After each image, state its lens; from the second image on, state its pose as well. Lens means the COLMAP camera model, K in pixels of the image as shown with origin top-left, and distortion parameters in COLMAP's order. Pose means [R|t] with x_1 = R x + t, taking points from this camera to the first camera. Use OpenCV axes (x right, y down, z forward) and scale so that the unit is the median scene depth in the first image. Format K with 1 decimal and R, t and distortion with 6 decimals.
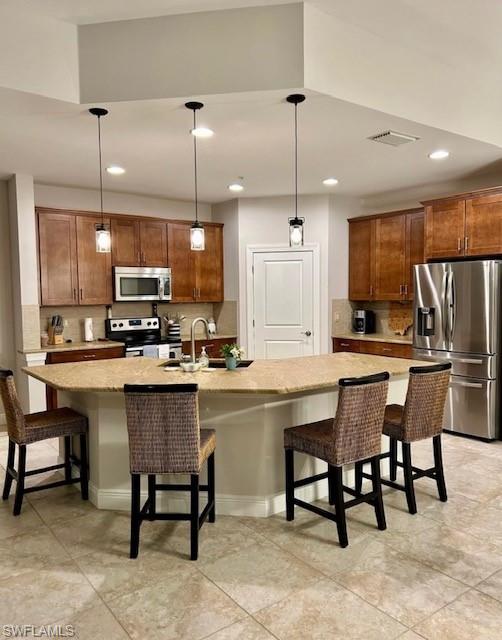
lens RADIAL K [[485.0, 0, 254.1], [0, 485.0, 327.3], [0, 0, 1]] dist [0.071226, -0.019850]
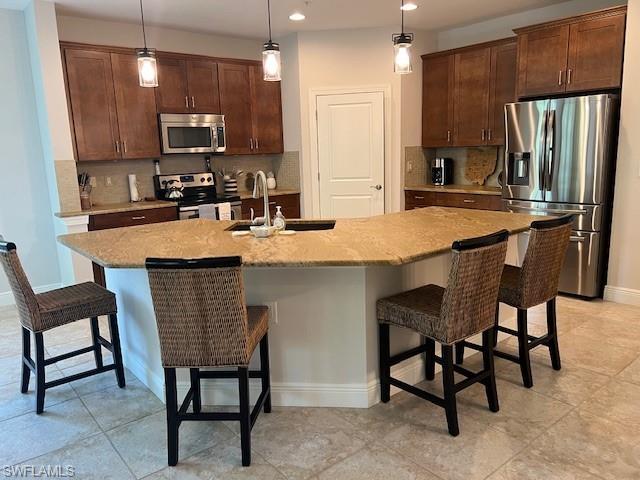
lens RADIAL K [[478.8, 0, 320.7], [0, 478.8, 234.8], [0, 0, 1]] dist [0.048841, -0.038855]
pose [[0.998721, -0.030263, 0.040502, -0.047414], [0.025537, 0.993323, 0.112500, -0.000449], [-0.043637, -0.111322, 0.992826, 0.128749]]
